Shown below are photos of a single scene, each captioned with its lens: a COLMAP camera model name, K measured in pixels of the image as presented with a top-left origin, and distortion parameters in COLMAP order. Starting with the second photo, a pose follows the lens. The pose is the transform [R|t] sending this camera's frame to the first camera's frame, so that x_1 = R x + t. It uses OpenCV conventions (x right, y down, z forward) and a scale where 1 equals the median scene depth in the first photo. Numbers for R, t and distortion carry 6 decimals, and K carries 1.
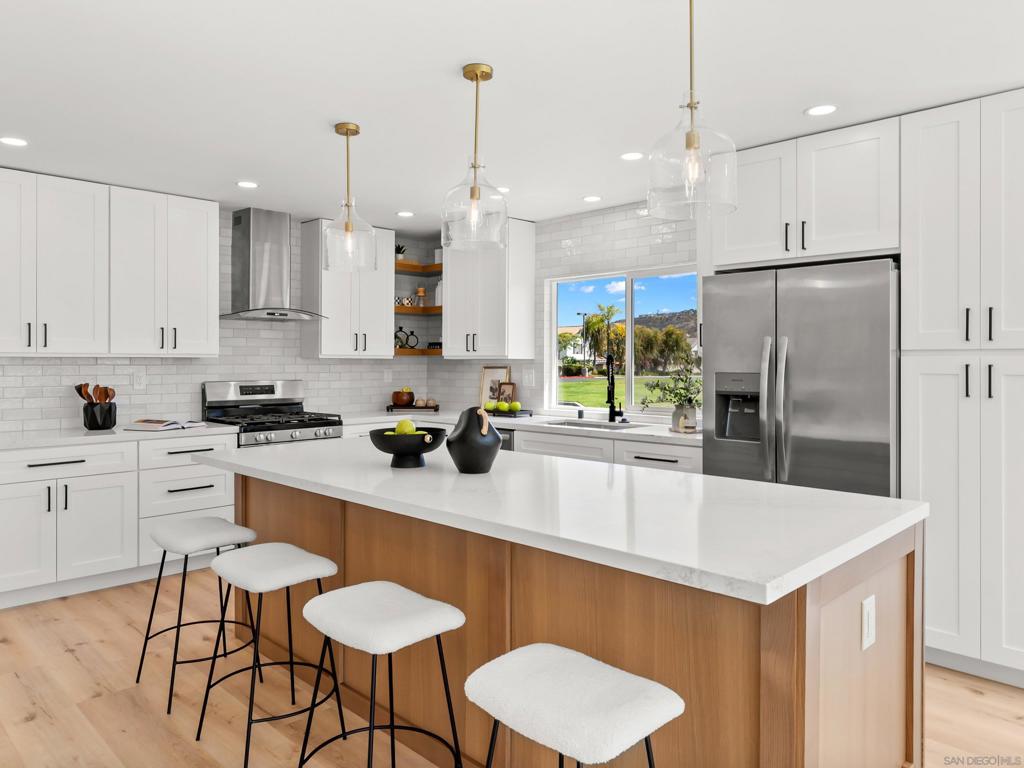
lens RADIAL K [[707.6, 0, 509.7], [0, 707.6, 375.3], [0, 0, 1]] dist [-0.009622, -0.001507]
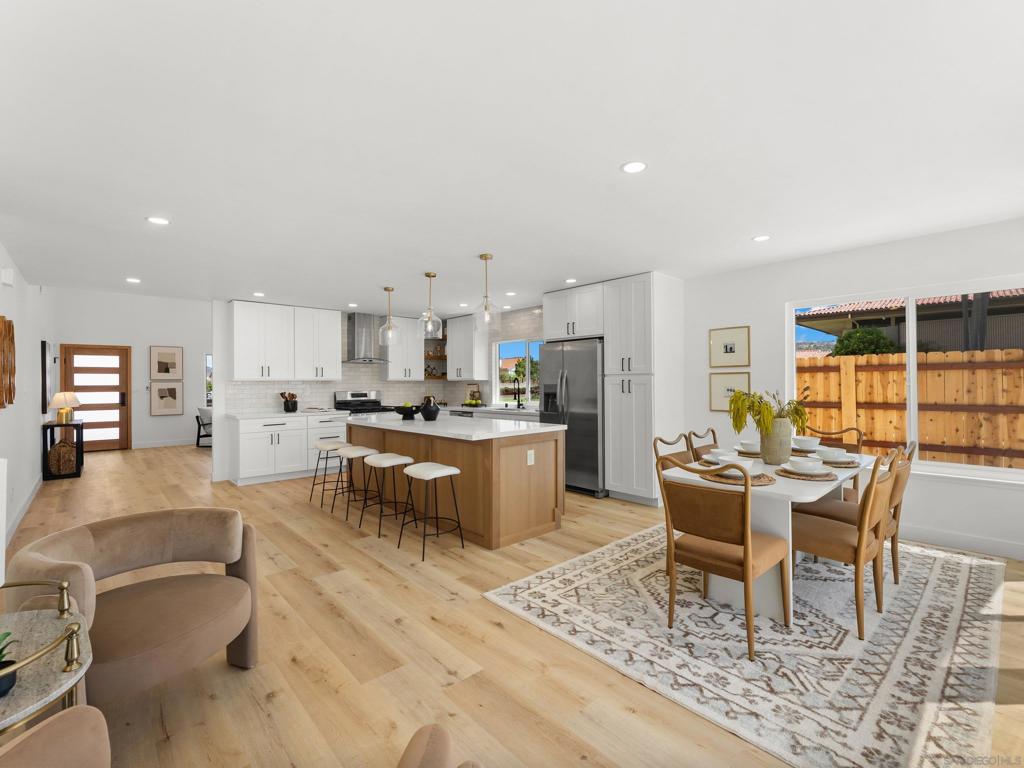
lens RADIAL K [[467.6, 0, 515.7], [0, 467.6, 387.0], [0, 0, 1]] dist [0.001246, -0.000015]
pose [[0.999110, -0.001643, -0.042149, 0.183737], [0.001462, 0.999990, -0.004329, 0.002210], [0.042155, 0.004263, 0.999102, -0.416704]]
